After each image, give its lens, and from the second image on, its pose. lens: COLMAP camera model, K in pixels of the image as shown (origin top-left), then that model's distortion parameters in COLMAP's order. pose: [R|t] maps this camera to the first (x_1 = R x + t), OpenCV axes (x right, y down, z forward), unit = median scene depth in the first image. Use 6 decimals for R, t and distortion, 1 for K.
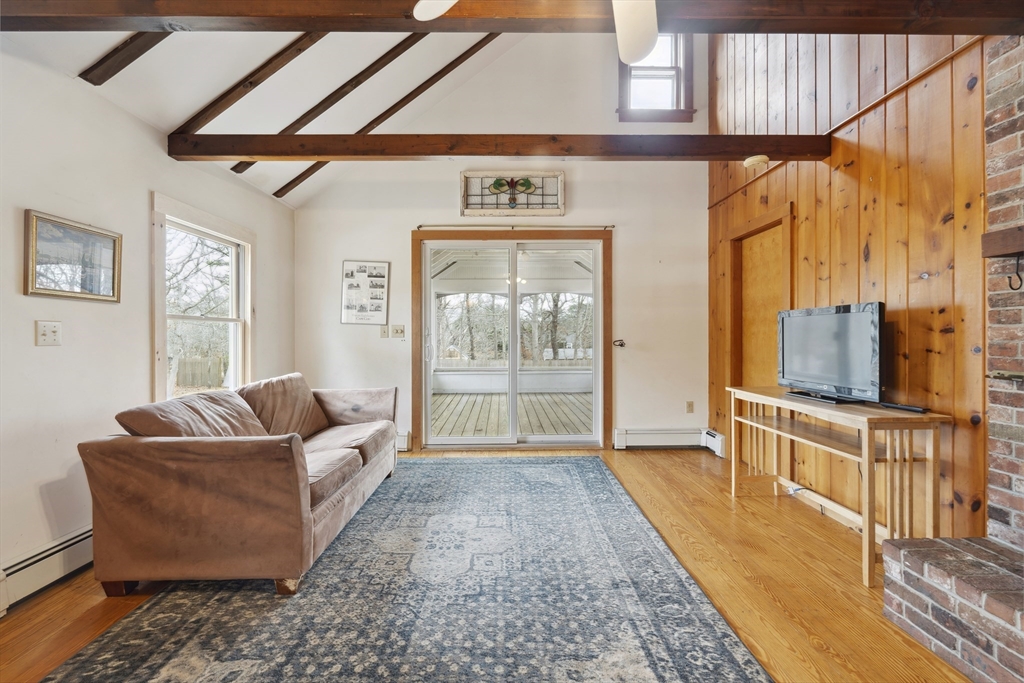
lens RADIAL K [[452.6, 0, 512.5], [0, 452.6, 331.9], [0, 0, 1]] dist [-0.008189, 0.000618]
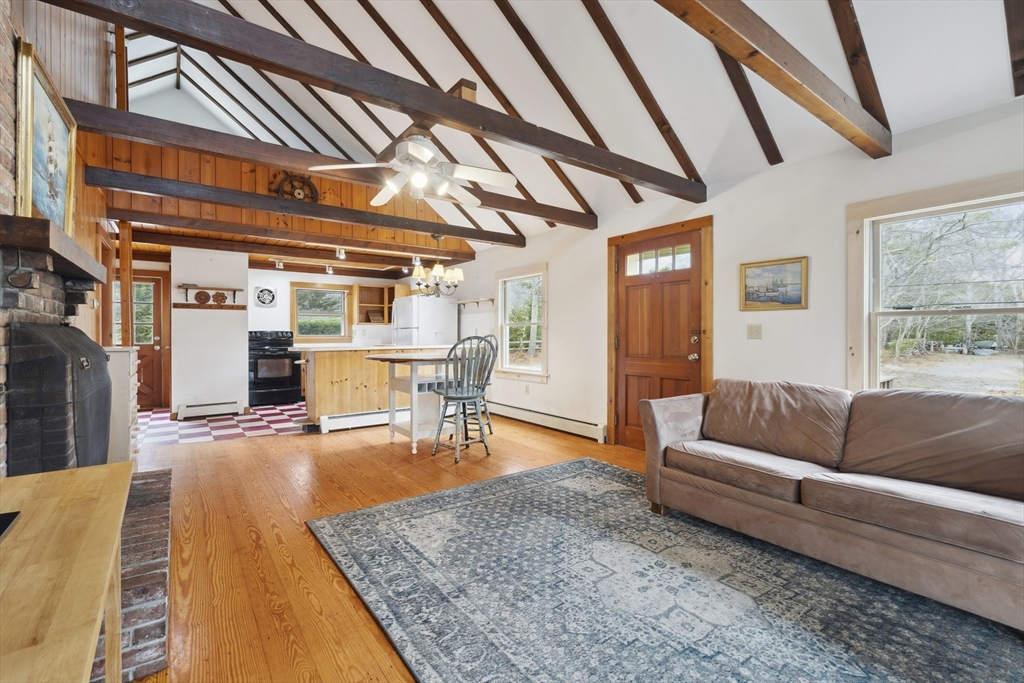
lens RADIAL K [[452.6, 0, 512.4], [0, 452.6, 338.1], [0, 0, 1]] dist [-0.008189, 0.000618]
pose [[-0.815113, 0.011701, -0.579183, 0.781539], [0.010772, 0.999929, 0.005041, 0.009989], [0.579201, -0.002130, -0.815182, 2.082593]]
